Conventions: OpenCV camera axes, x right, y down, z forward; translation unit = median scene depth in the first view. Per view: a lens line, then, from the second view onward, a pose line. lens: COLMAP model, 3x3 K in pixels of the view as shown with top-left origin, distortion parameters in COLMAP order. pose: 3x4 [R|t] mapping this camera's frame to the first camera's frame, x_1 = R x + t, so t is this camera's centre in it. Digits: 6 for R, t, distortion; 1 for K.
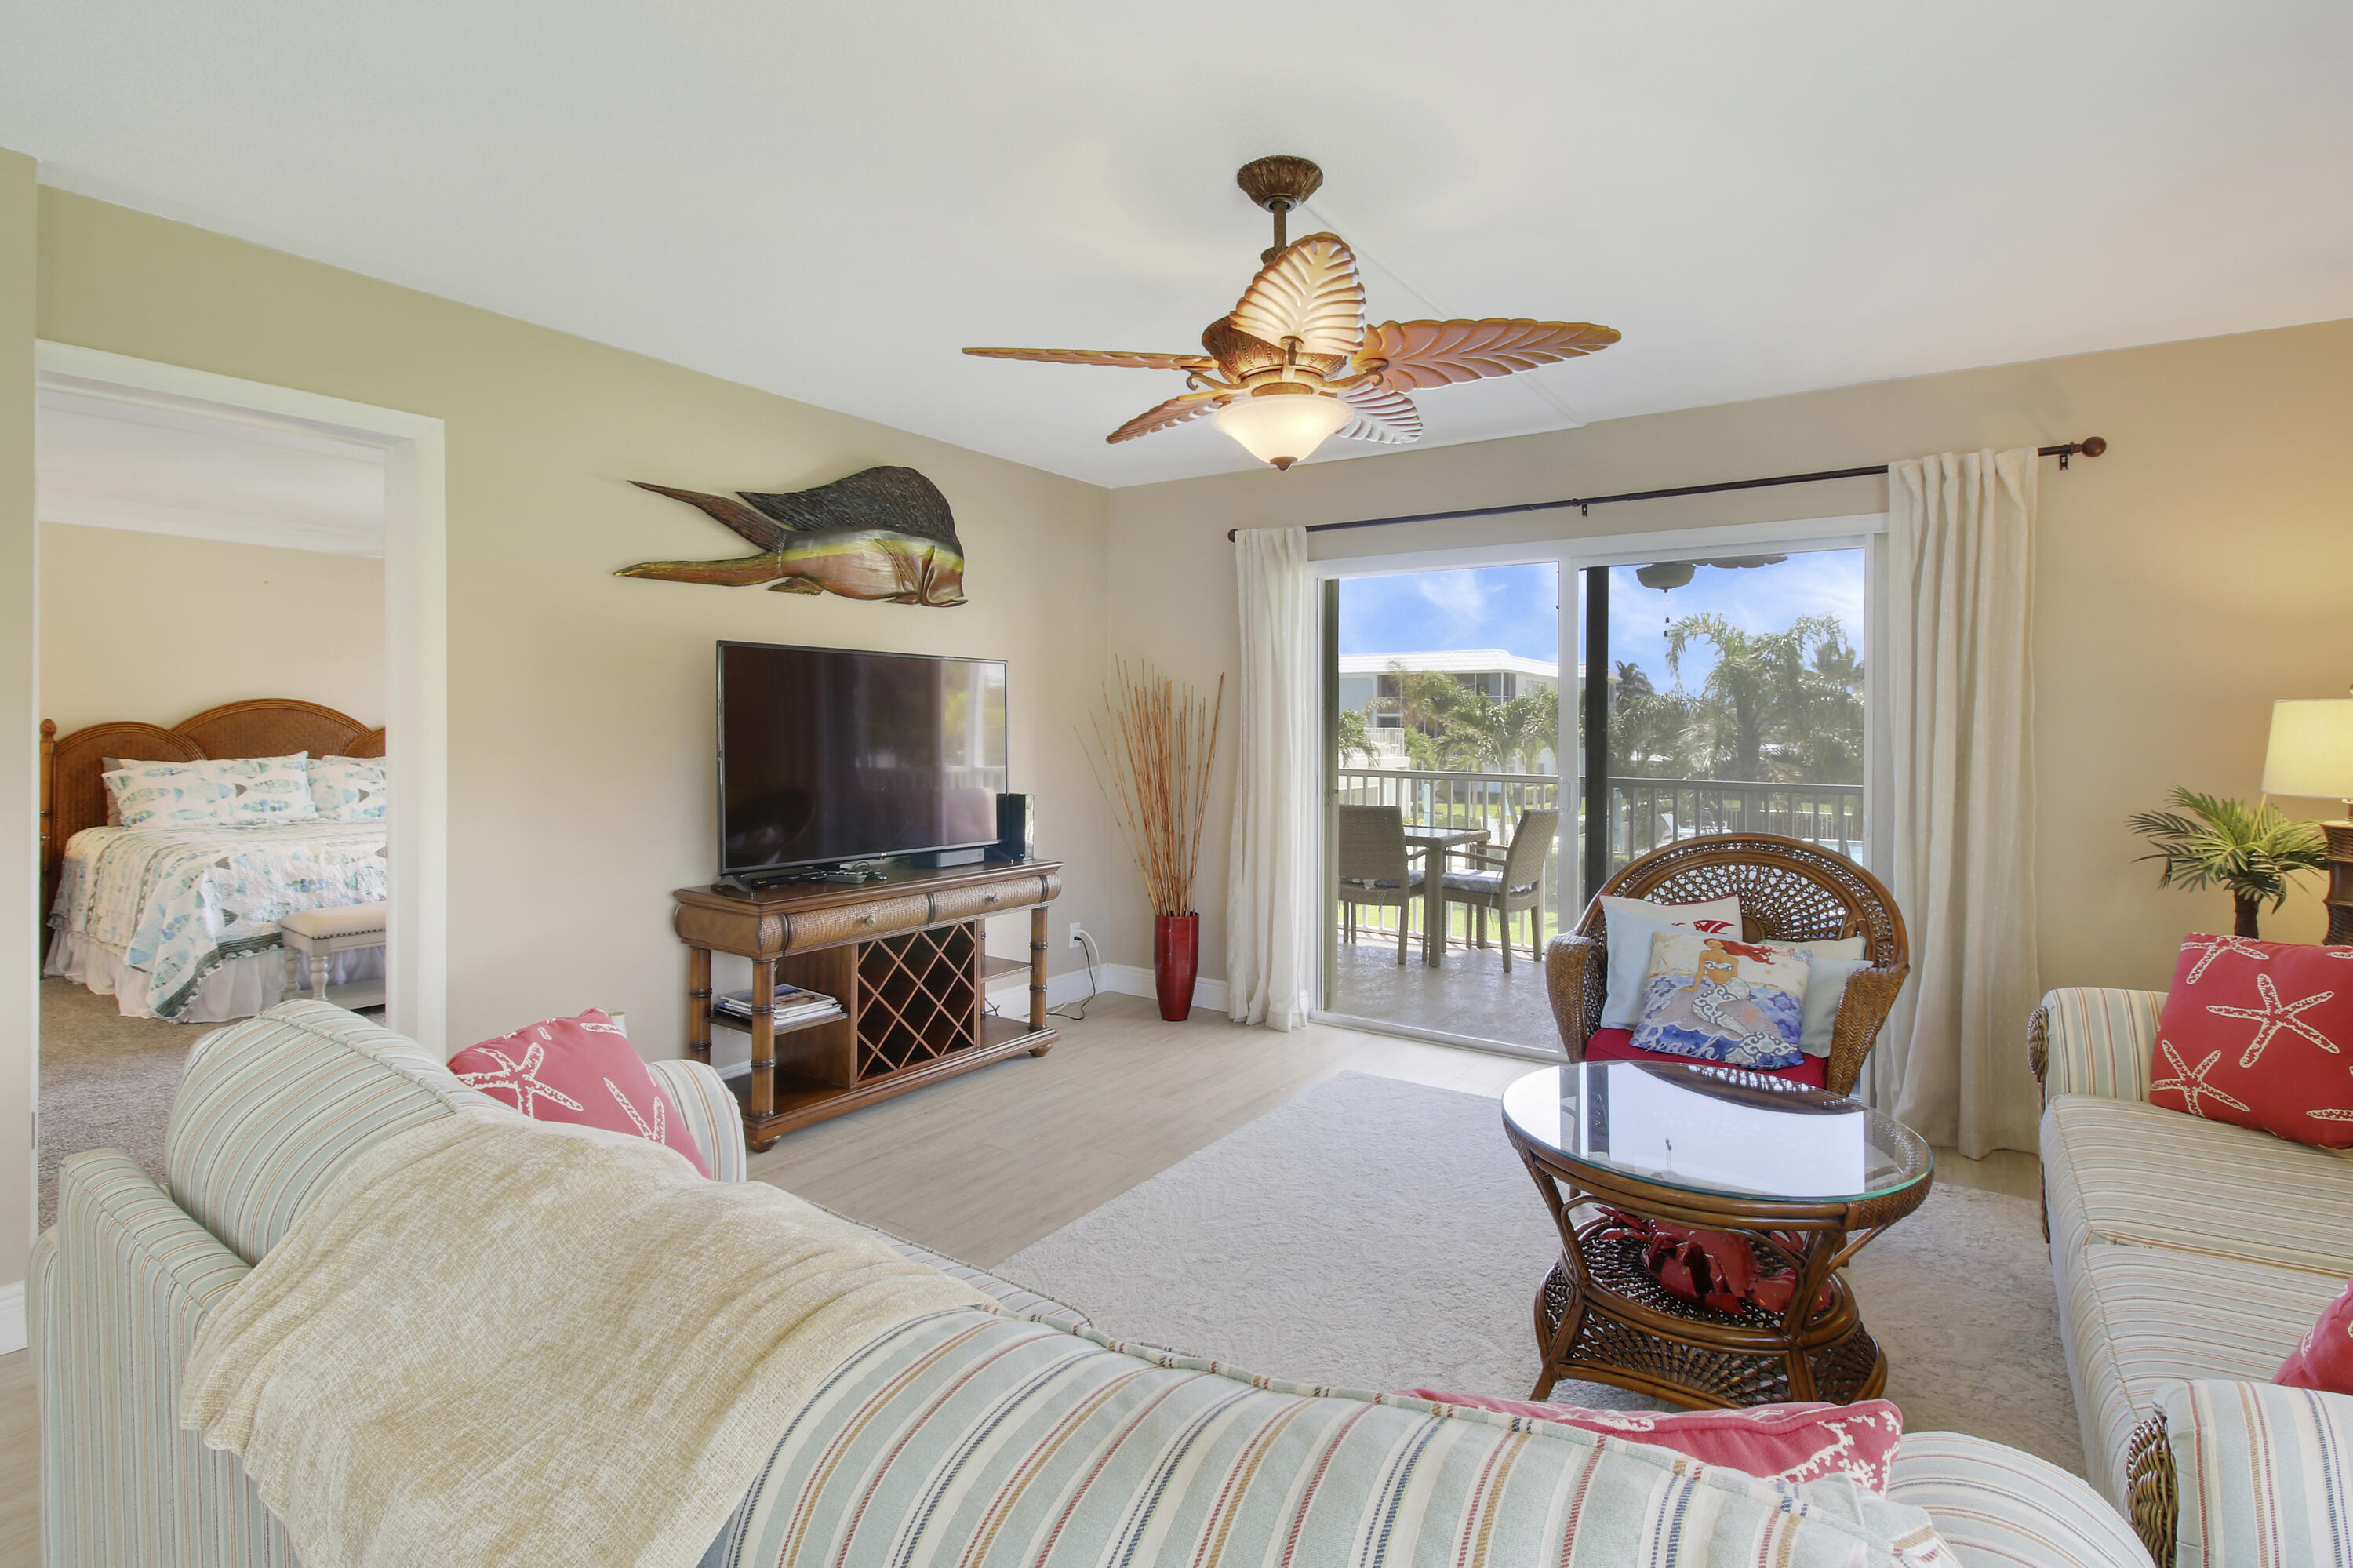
lens RADIAL K [[1149.3, 0, 1143.5], [0, 1149.3, 751.7], [0, 0, 1]] dist [-0.009895, -0.006776]
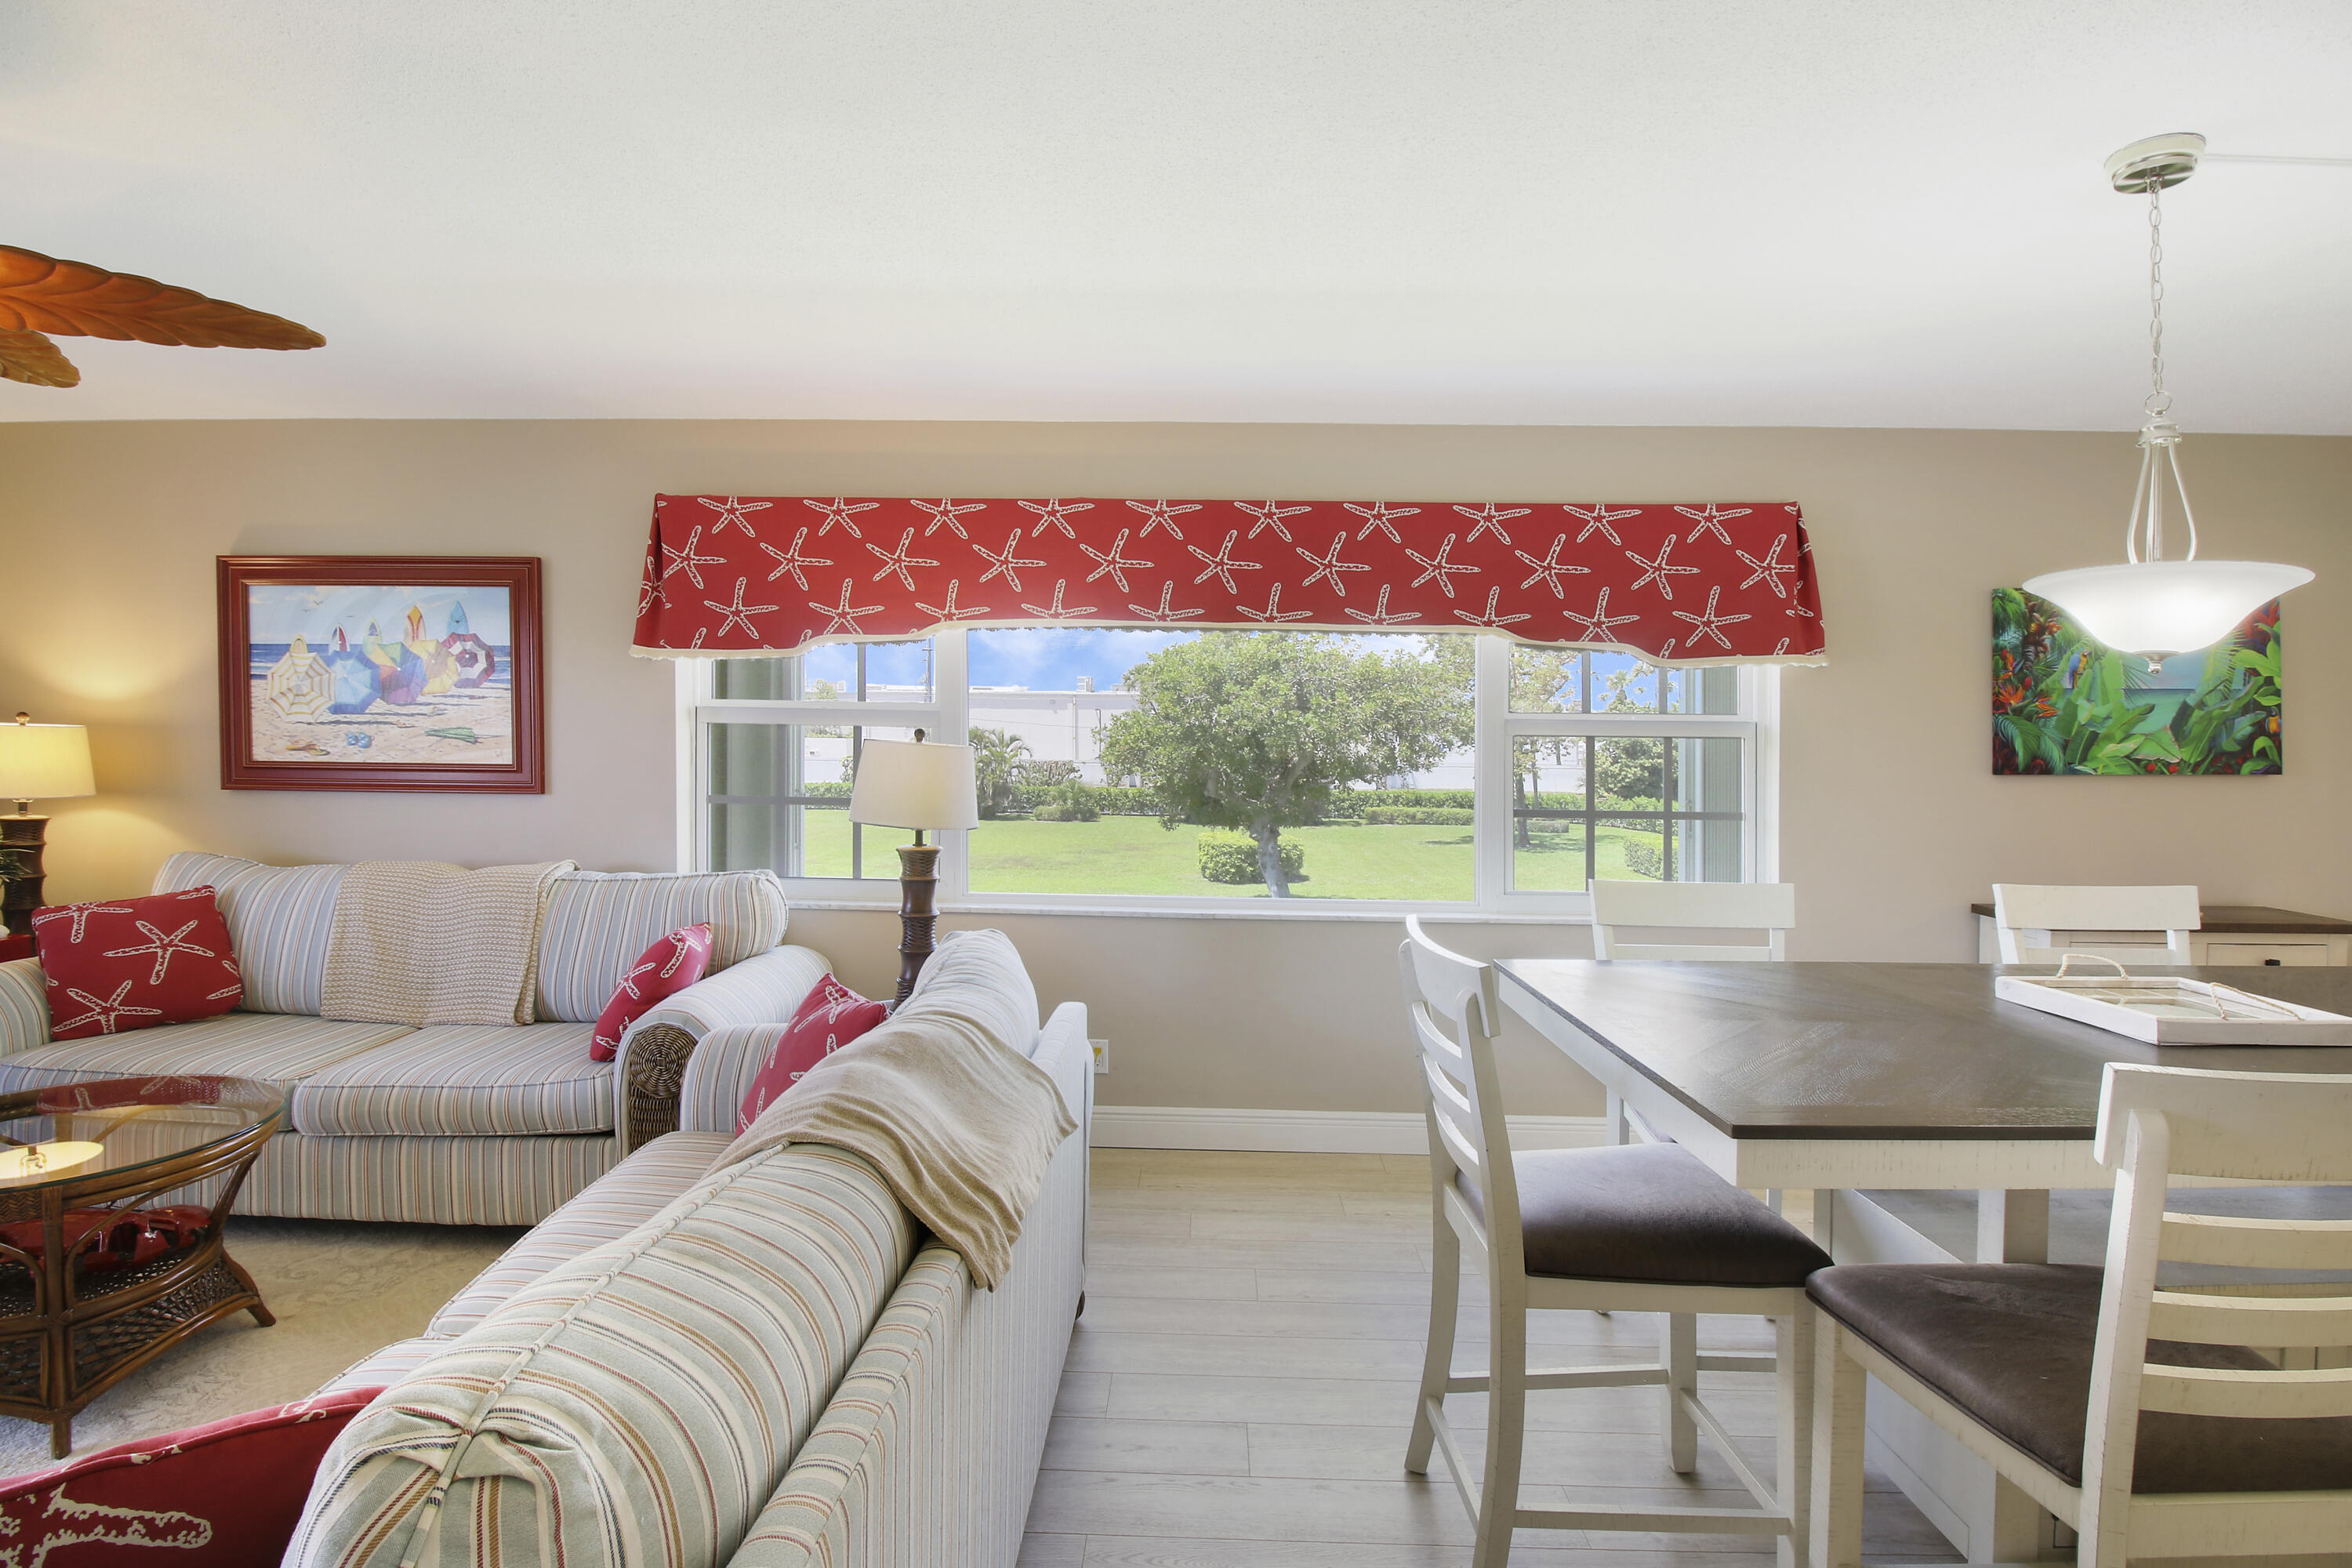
lens RADIAL K [[1113.5, 0, 1150.9], [0, 1113.5, 759.0], [0, 0, 1]] dist [0.002049, -0.012187]
pose [[-0.538519, -0.024425, 0.842260, -0.515329], [-0.000519, 0.999589, 0.028656, -0.029749], [-0.842614, 0.014994, -0.538310, 0.386458]]
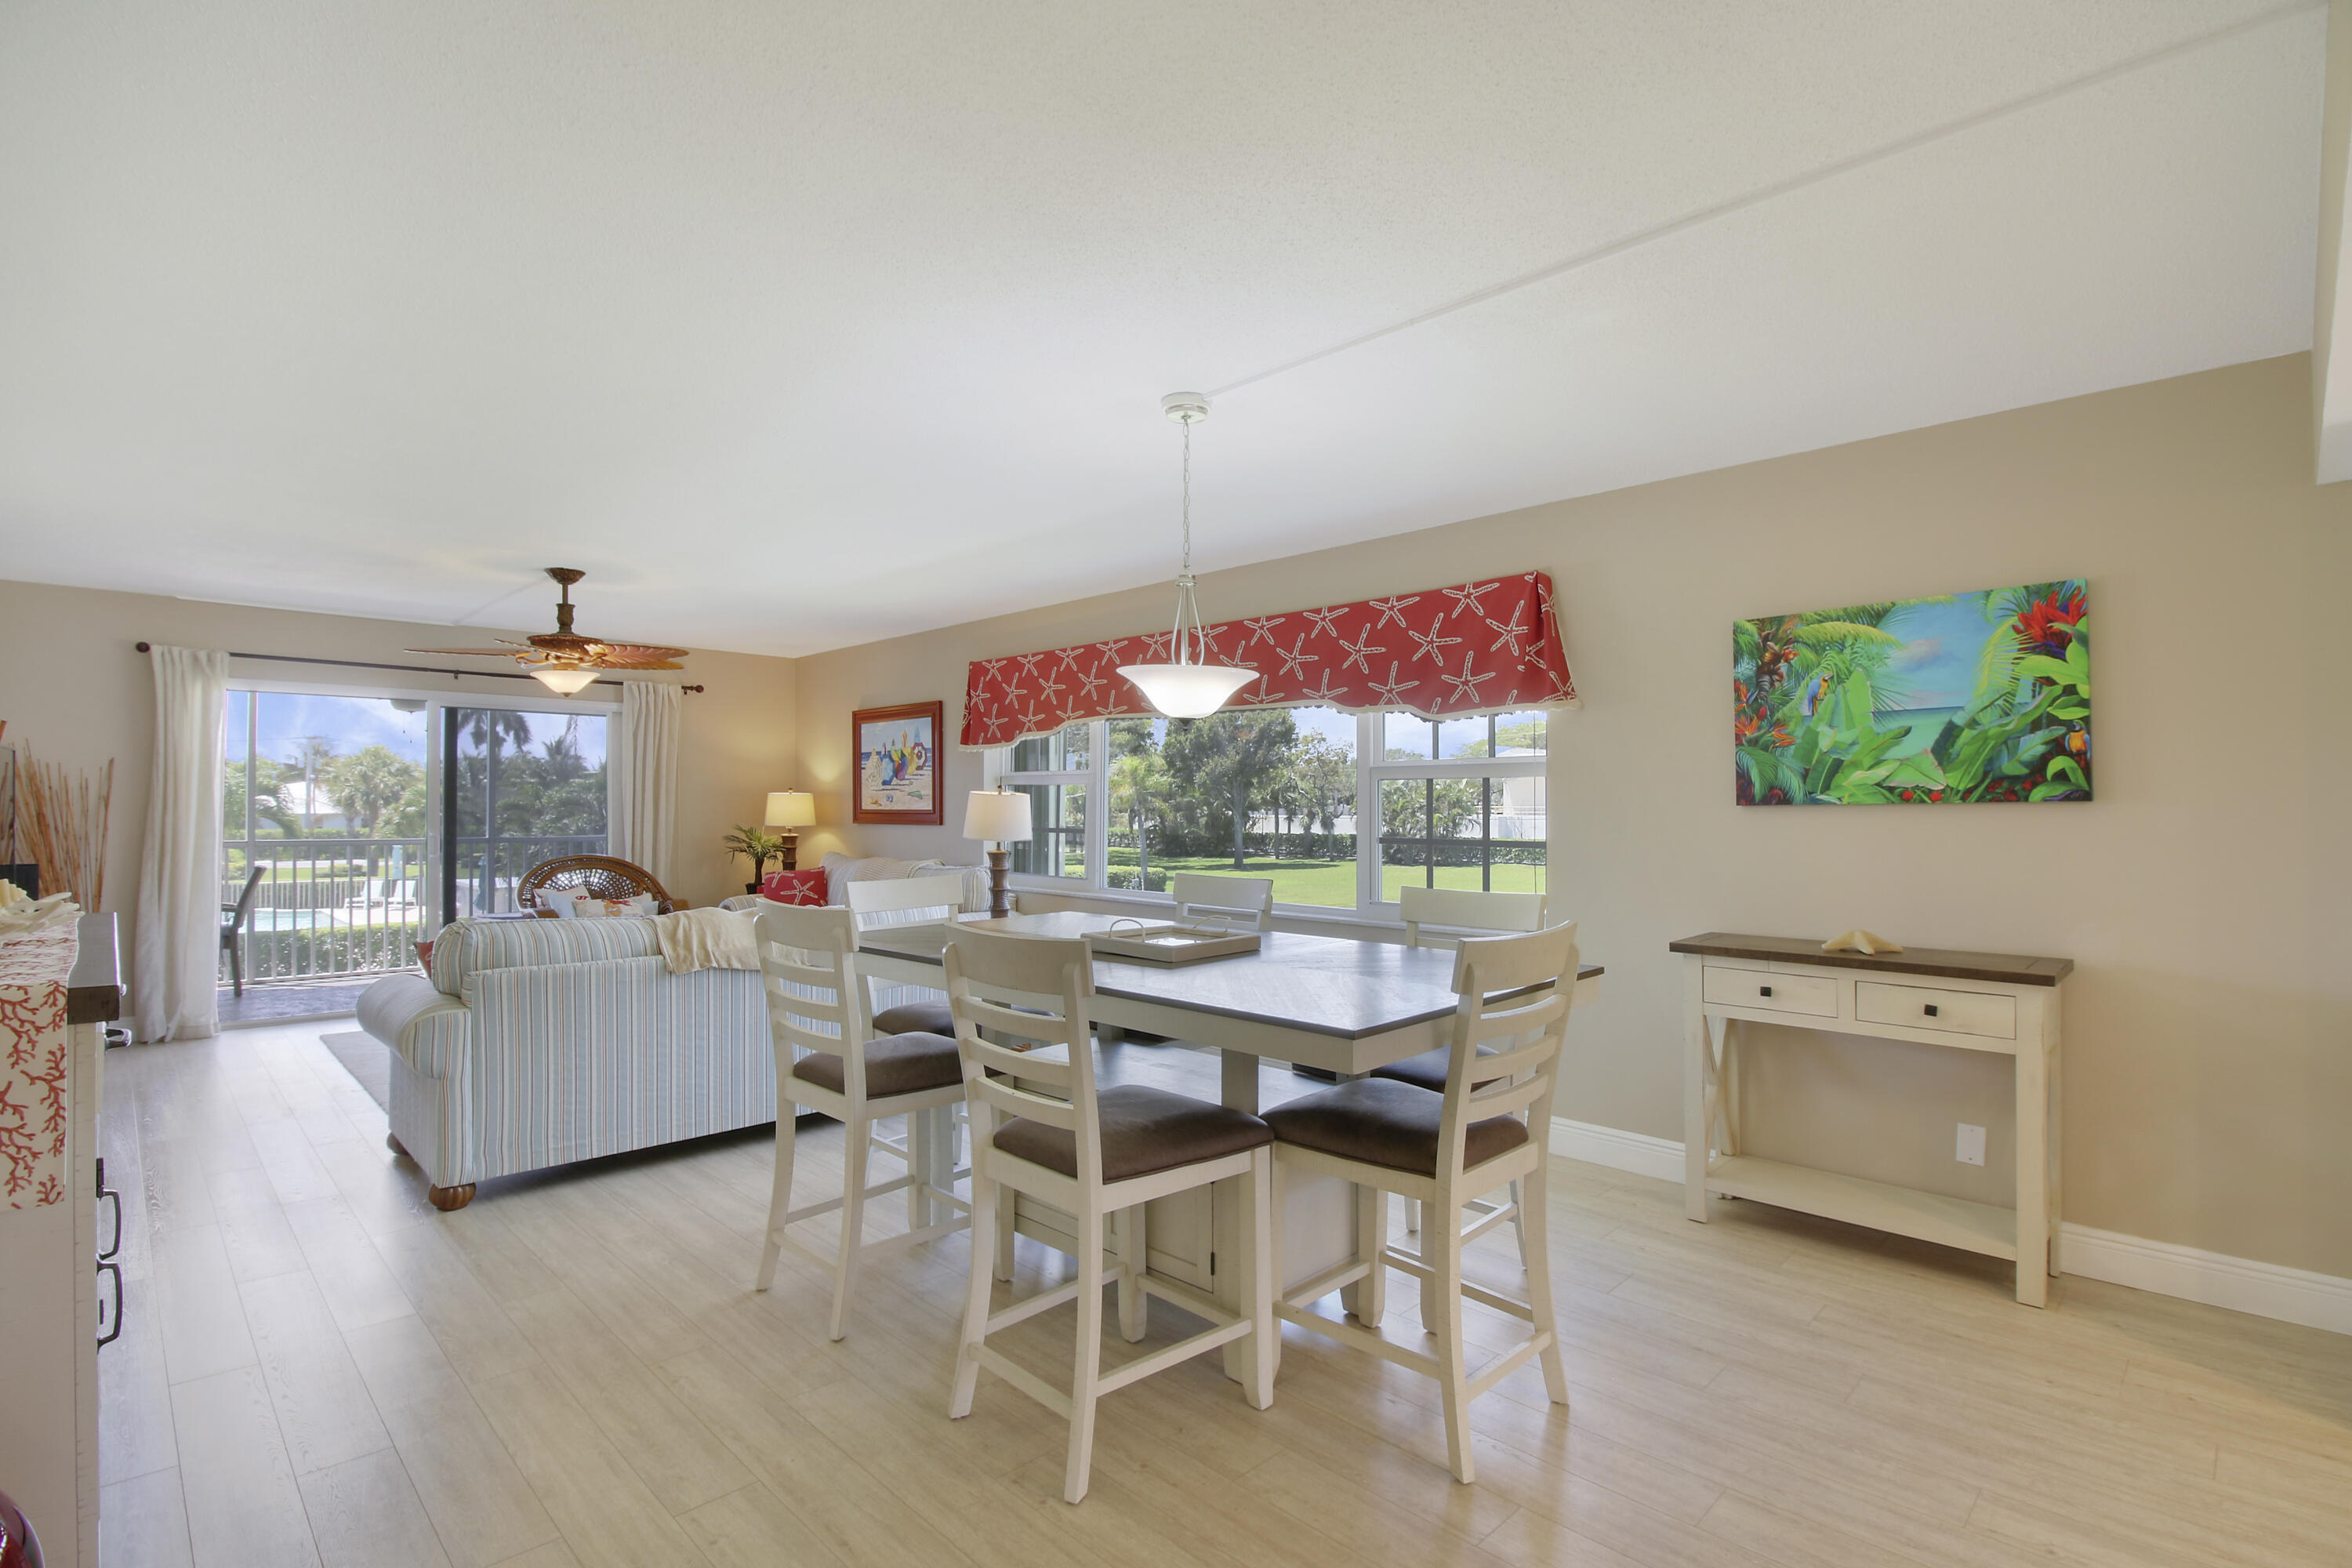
lens RADIAL K [[1113.5, 0, 1142.8], [0, 1113.5, 783.6], [0, 0, 1]] dist [0.002049, -0.012187]
pose [[0.214235, 0.012527, 0.976702, -1.106175], [0.018563, 0.999685, -0.016893, -0.003771], [-0.976606, 0.021750, 0.213935, -0.383958]]
